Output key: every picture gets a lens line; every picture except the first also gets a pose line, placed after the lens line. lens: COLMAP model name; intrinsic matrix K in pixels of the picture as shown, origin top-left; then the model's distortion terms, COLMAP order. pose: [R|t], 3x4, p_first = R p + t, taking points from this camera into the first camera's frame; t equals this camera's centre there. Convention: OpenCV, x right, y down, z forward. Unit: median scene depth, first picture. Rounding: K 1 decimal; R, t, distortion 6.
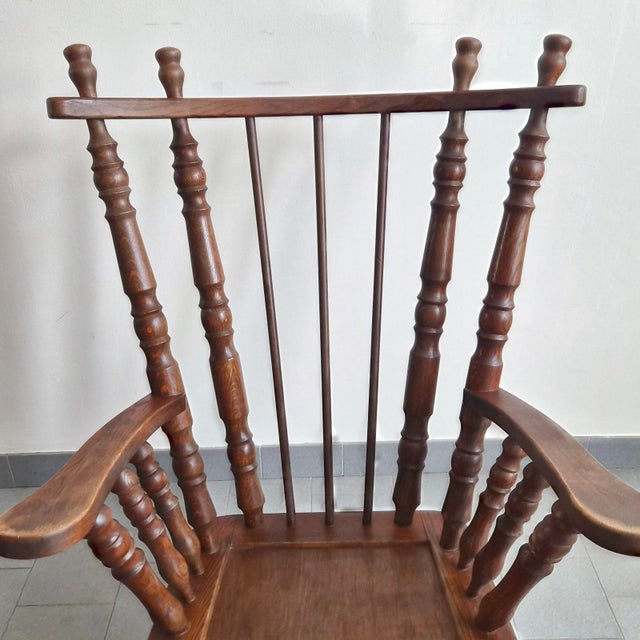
lens RADIAL K [[729.4, 0, 320.8], [0, 729.4, 323.9], [0, 0, 1]] dist [0.064309, 0.000000]
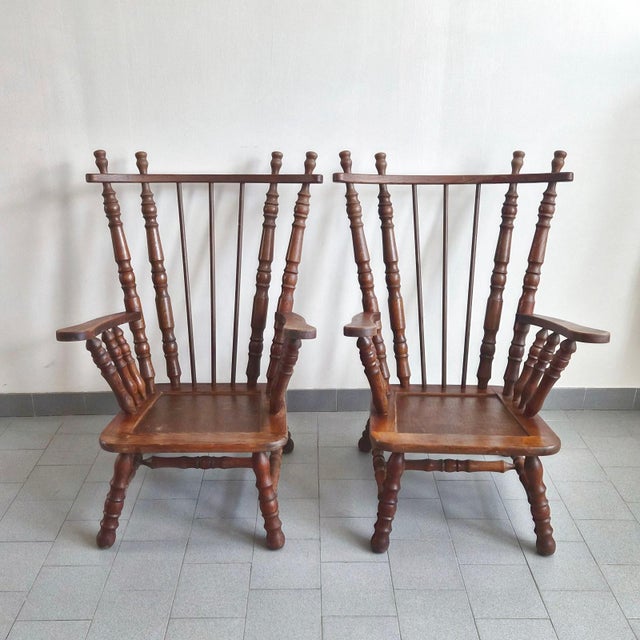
lens RADIAL K [[729.4, 0, 302.6], [0, 729.4, 319.1], [0, 0, 1]] dist [0.064309, 0.000000]
pose [[0.999149, 0.030041, -0.028262, -0.352228], [-0.033403, 0.991313, -0.127208, 0.393822], [0.024195, 0.128044, 0.991473, -1.080607]]
